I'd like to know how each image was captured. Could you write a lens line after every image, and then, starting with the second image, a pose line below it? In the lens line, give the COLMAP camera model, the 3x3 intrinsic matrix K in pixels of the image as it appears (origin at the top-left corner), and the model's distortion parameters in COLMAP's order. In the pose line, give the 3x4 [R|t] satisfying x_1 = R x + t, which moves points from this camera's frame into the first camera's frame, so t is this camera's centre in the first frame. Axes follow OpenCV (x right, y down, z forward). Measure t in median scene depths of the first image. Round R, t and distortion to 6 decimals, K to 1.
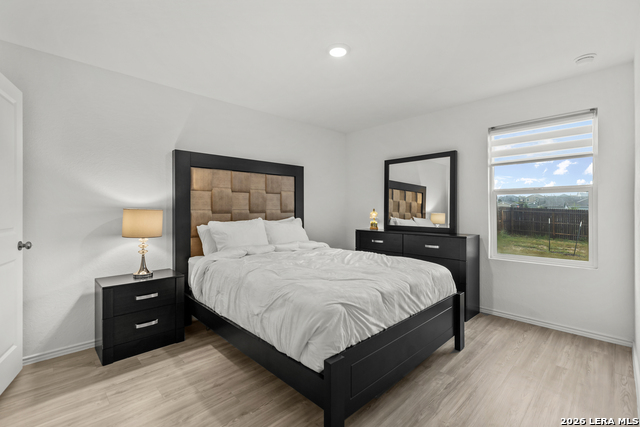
lens RADIAL K [[287.4, 0, 317.0], [0, 287.4, 207.2], [0, 0, 1]] dist [0.002143, 0.000497]
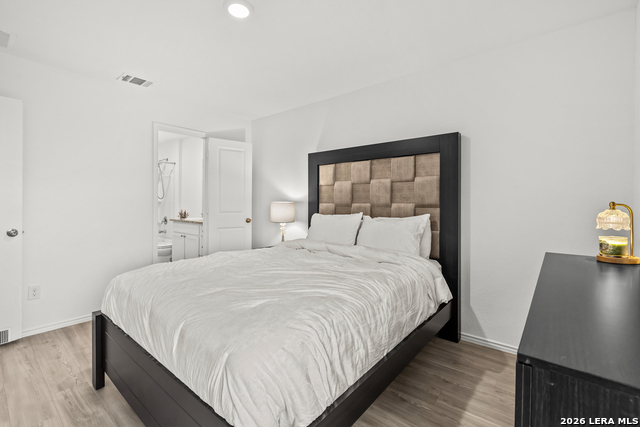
lens RADIAL K [[287.4, 0, 317.0], [0, 287.4, 207.2], [0, 0, 1]] dist [0.002143, 0.000497]
pose [[0.127201, 0.015188, -0.991761, 0.593309], [0.000592, 0.999881, 0.015388, 0.007665], [0.991877, -0.002545, 0.127177, 0.728542]]
